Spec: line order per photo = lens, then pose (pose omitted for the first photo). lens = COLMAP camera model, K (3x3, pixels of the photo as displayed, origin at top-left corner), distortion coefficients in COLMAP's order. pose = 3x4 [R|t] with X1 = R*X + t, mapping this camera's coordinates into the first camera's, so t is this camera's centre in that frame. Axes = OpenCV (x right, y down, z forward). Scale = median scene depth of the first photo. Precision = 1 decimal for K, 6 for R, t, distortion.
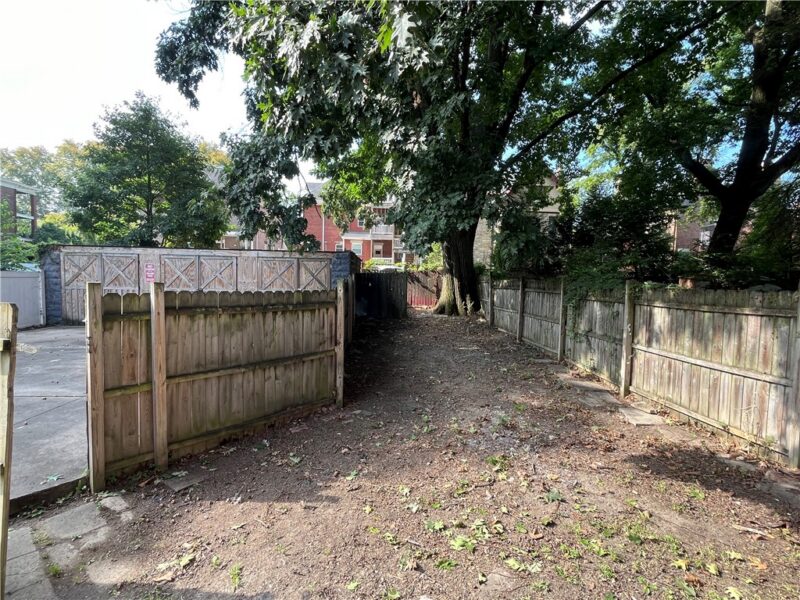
lens RADIAL K [[395.1, 0, 400.7], [0, 395.1, 297.1], [0, 0, 1]] dist [-0.000553, 0.000136]
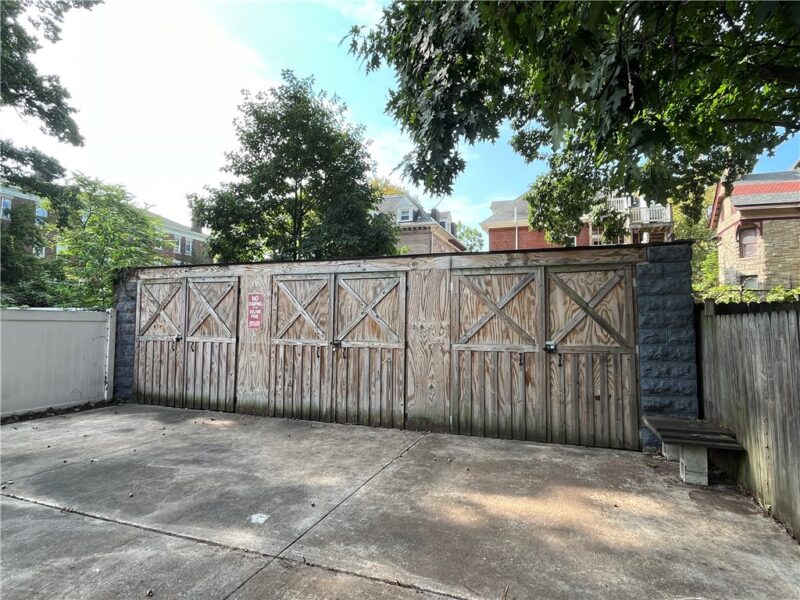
lens RADIAL K [[441.9, 0, 399.4], [0, 441.9, 296.8], [0, 0, 1]] dist [-0.003134, -0.000163]
pose [[0.914439, -0.037212, -0.403010, -0.218813], [-0.010420, 0.993270, -0.115356, -0.013385], [0.404590, 0.109685, 0.907897, 0.538787]]
